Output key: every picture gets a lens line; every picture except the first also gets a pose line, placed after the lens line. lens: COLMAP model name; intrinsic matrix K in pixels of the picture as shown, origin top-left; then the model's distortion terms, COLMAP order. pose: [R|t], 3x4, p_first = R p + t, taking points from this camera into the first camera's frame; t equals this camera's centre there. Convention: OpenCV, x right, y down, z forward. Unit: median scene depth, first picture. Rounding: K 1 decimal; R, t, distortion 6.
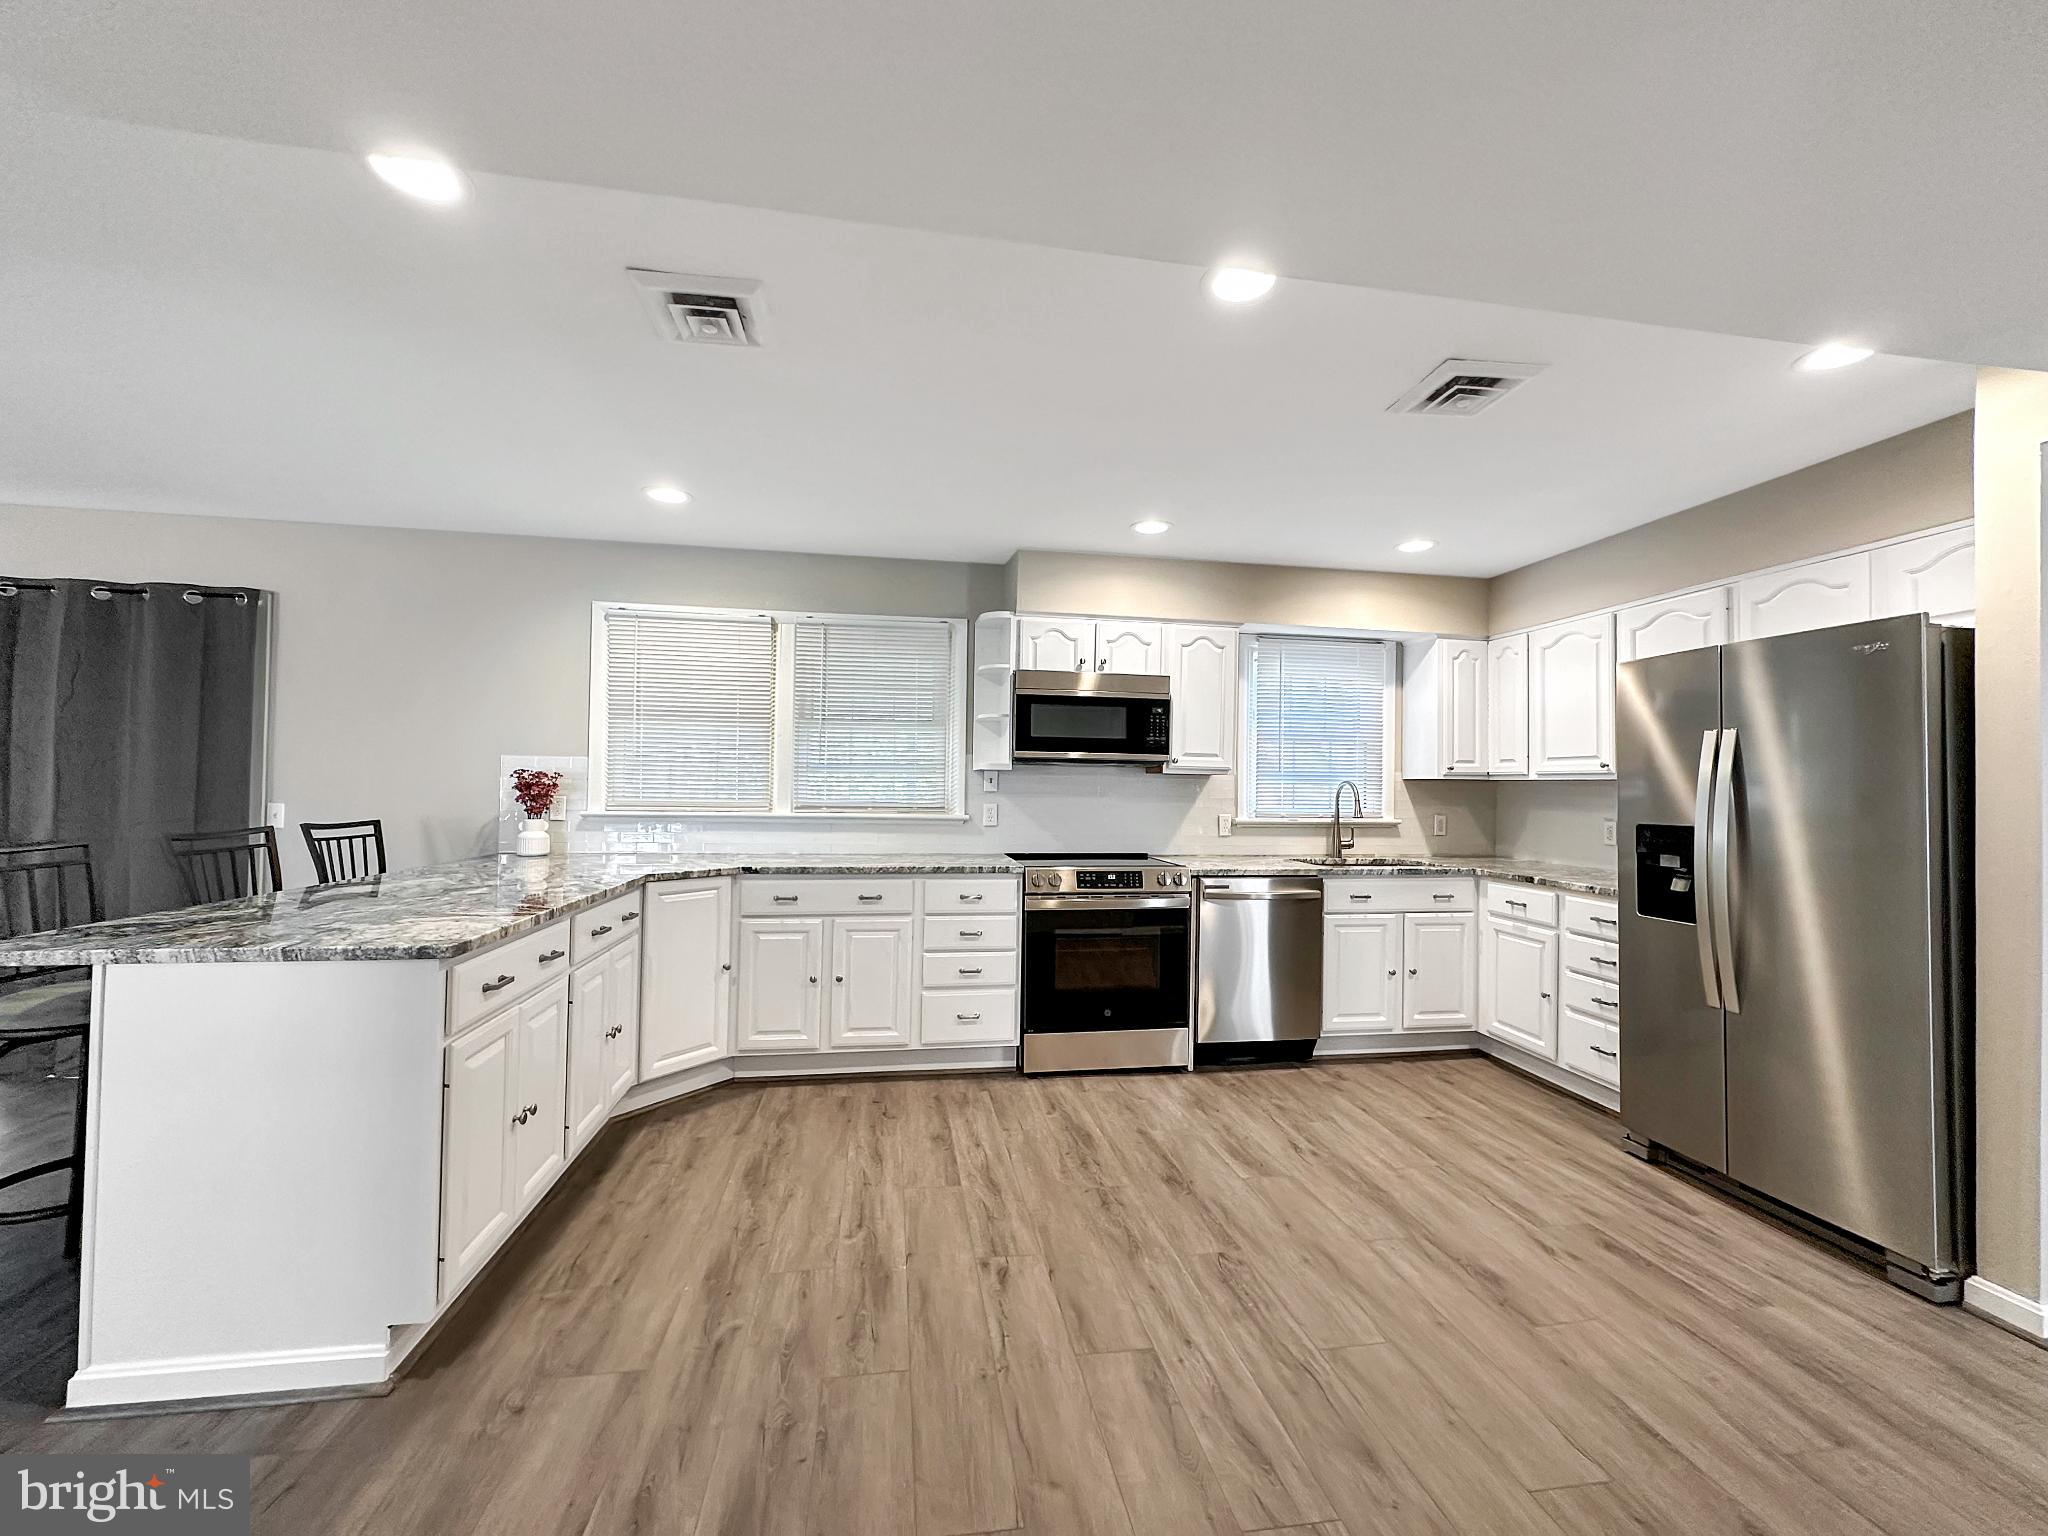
lens RADIAL K [[815.9, 0, 1024.2], [0, 815.9, 769.0], [0, 0, 1]] dist [-0.002125, 0.000568]
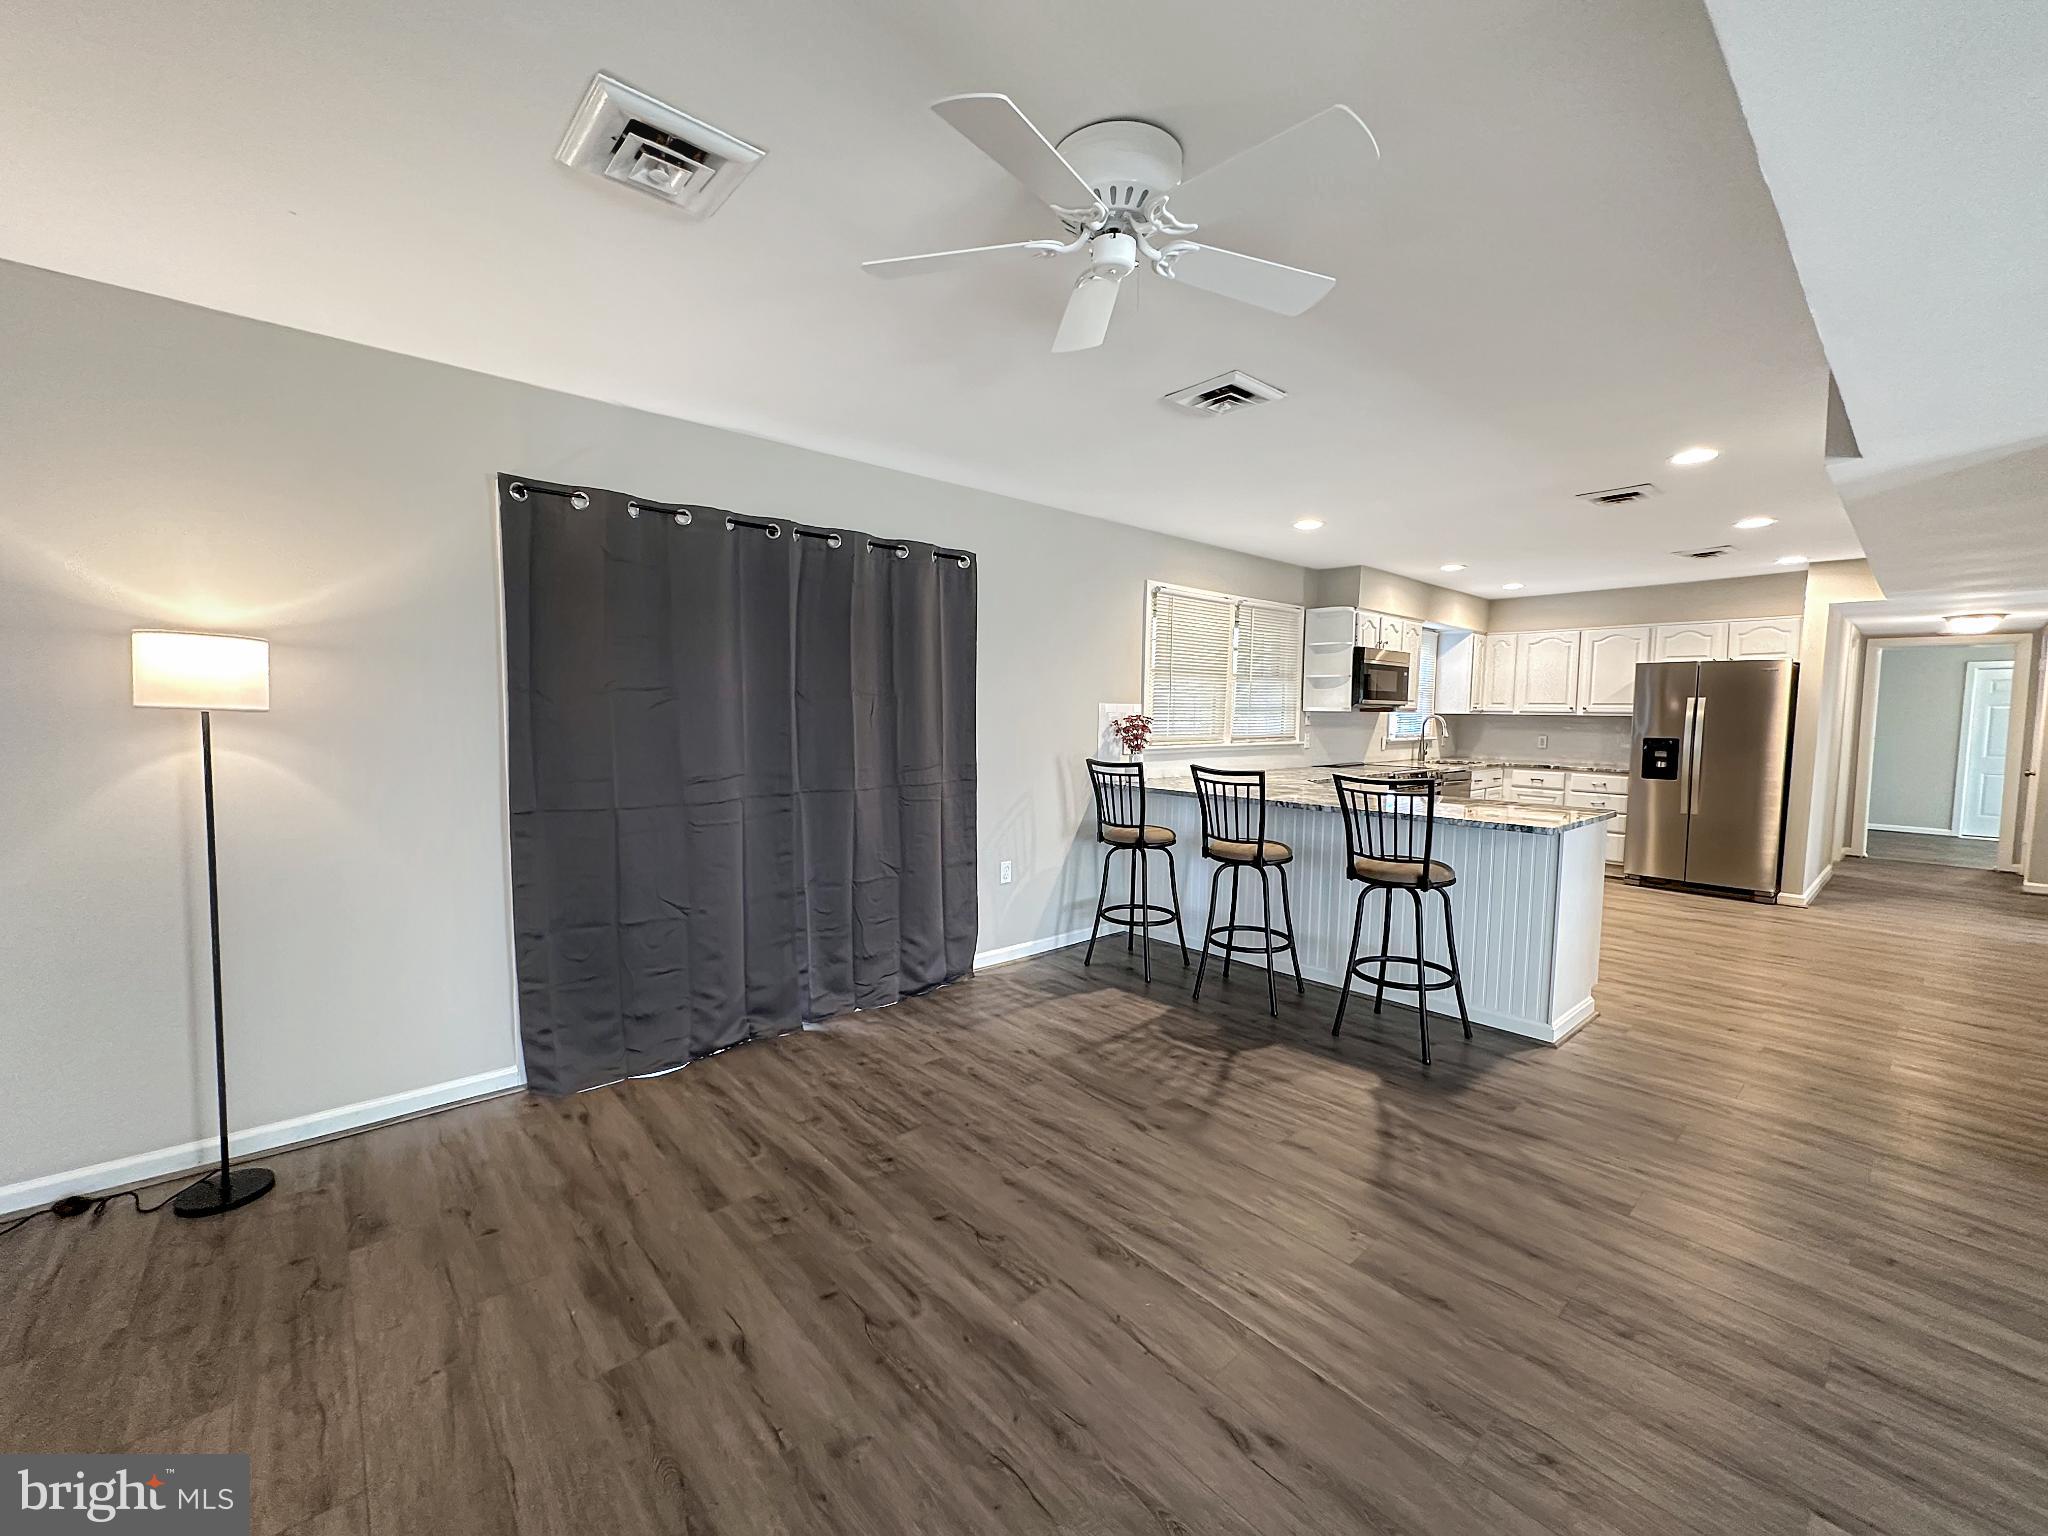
lens RADIAL K [[815.9, 0, 1024.2], [0, 815.9, 769.0], [0, 0, 1]] dist [-0.002125, 0.000568]
pose [[0.848280, -0.044555, 0.527670, -1.522505], [-0.009631, 0.994991, 0.099498, -0.043038], [-0.529460, -0.089484, 0.843602, 0.015285]]
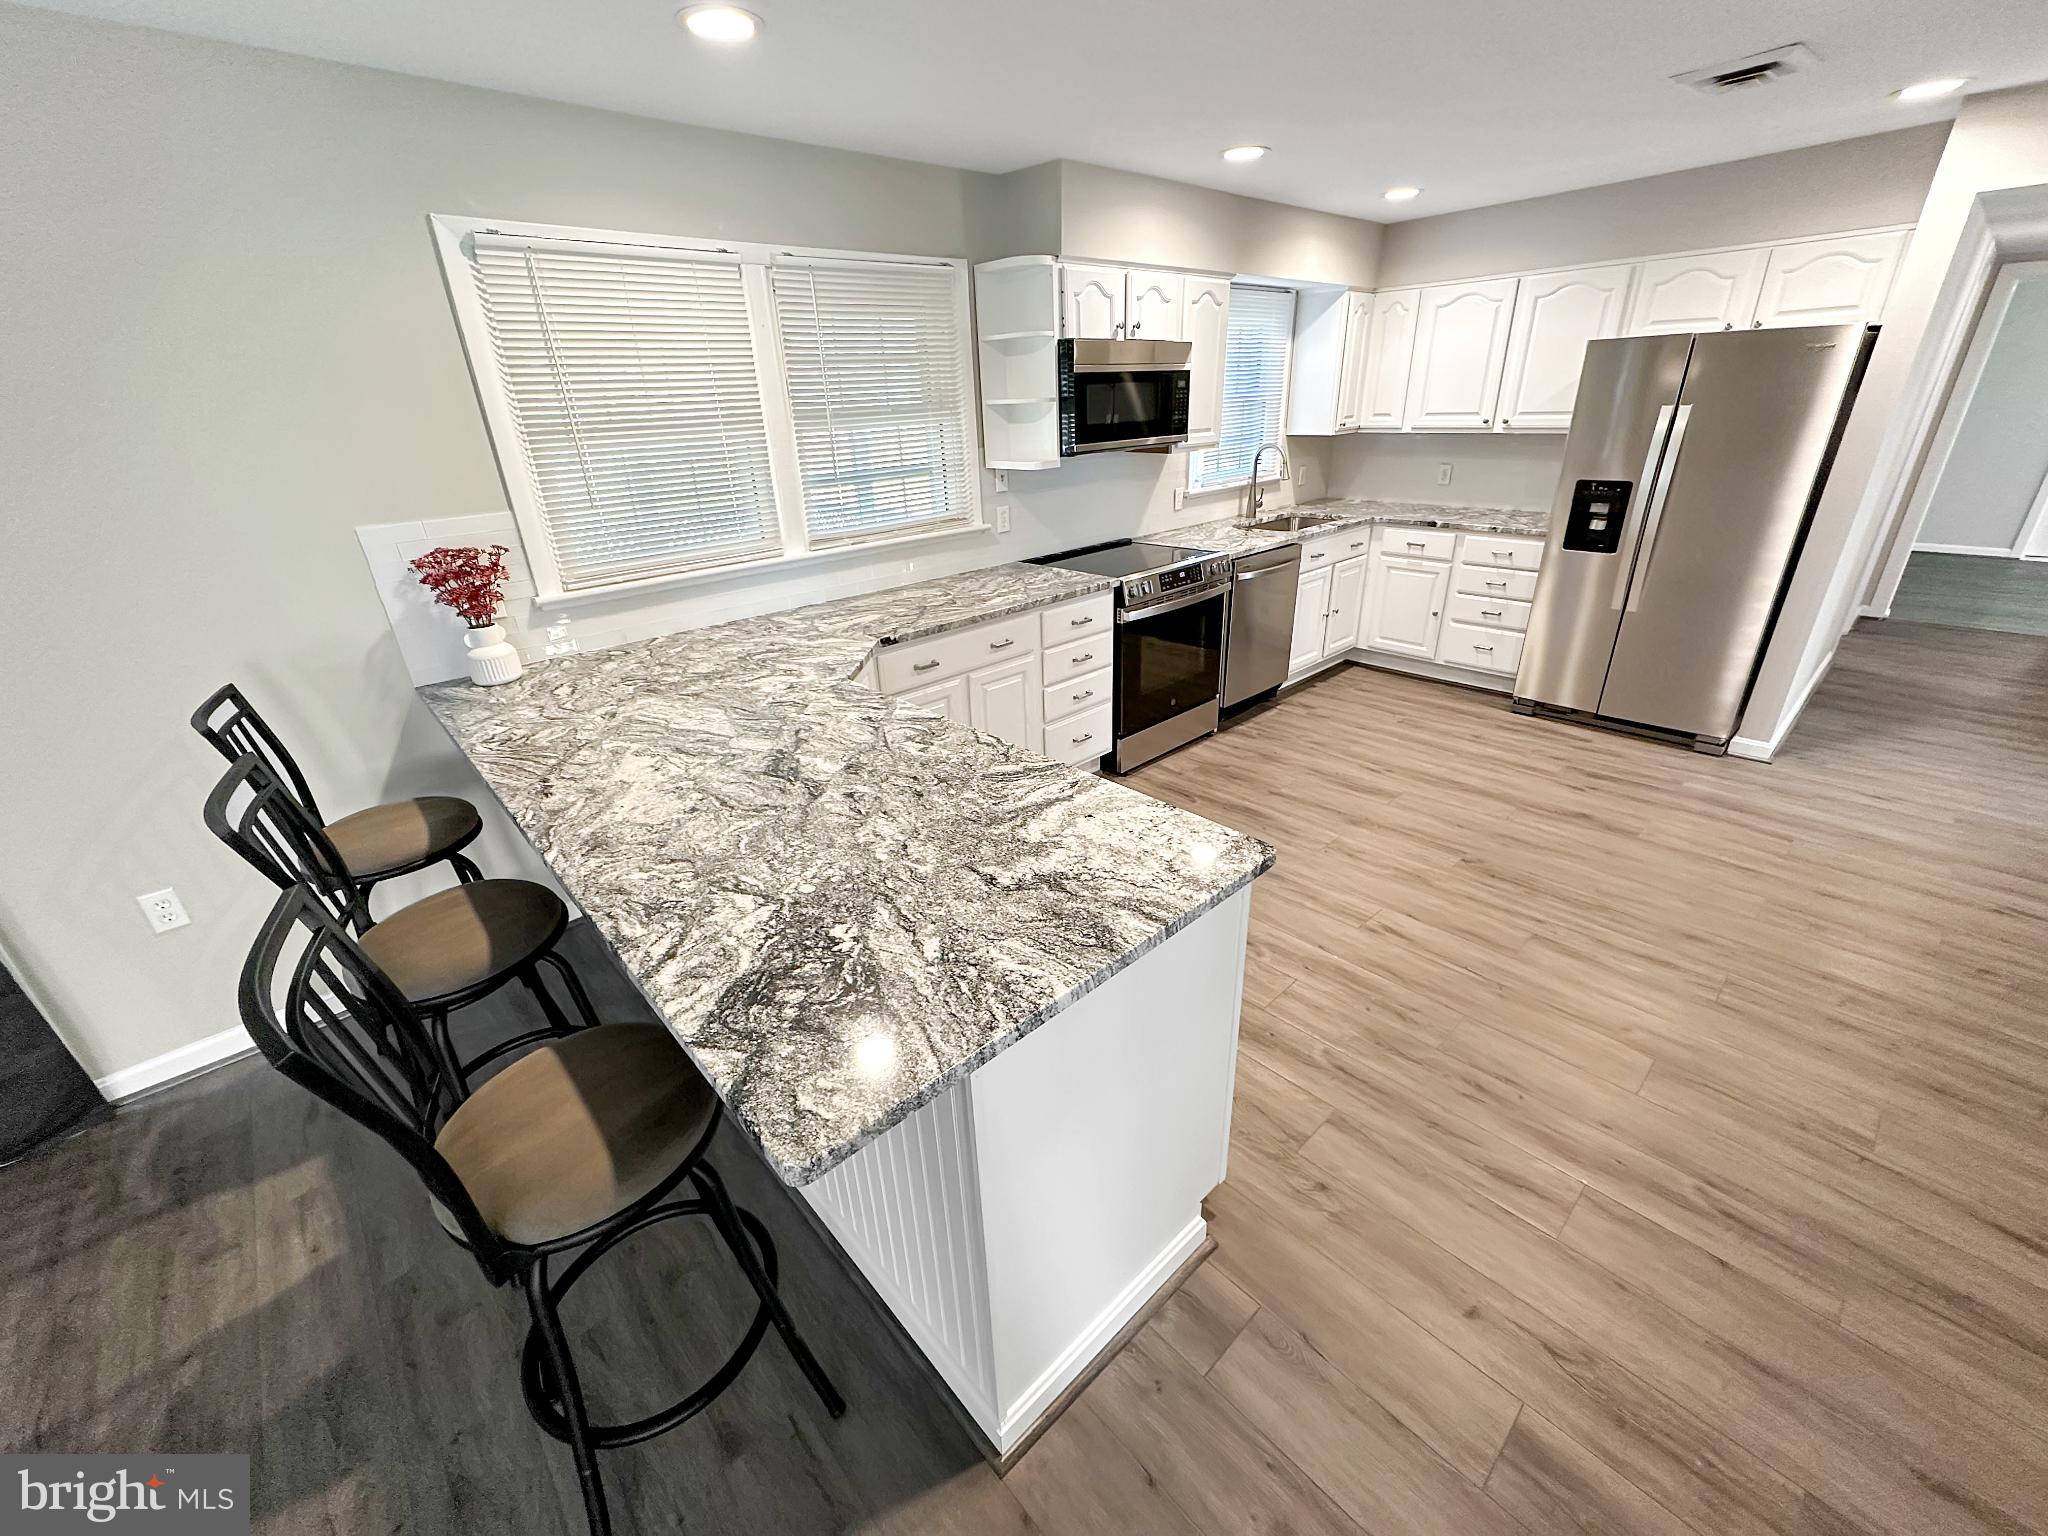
lens RADIAL K [[815.9, 0, 1024.2], [0, 815.9, 769.0], [0, 0, 1]] dist [-0.002125, 0.000568]
pose [[0.837441, -0.271159, 0.474516, -0.618541], [0.041369, 0.897198, 0.439687, -0.106478], [-0.544960, -0.348582, 0.762568, 0.265330]]
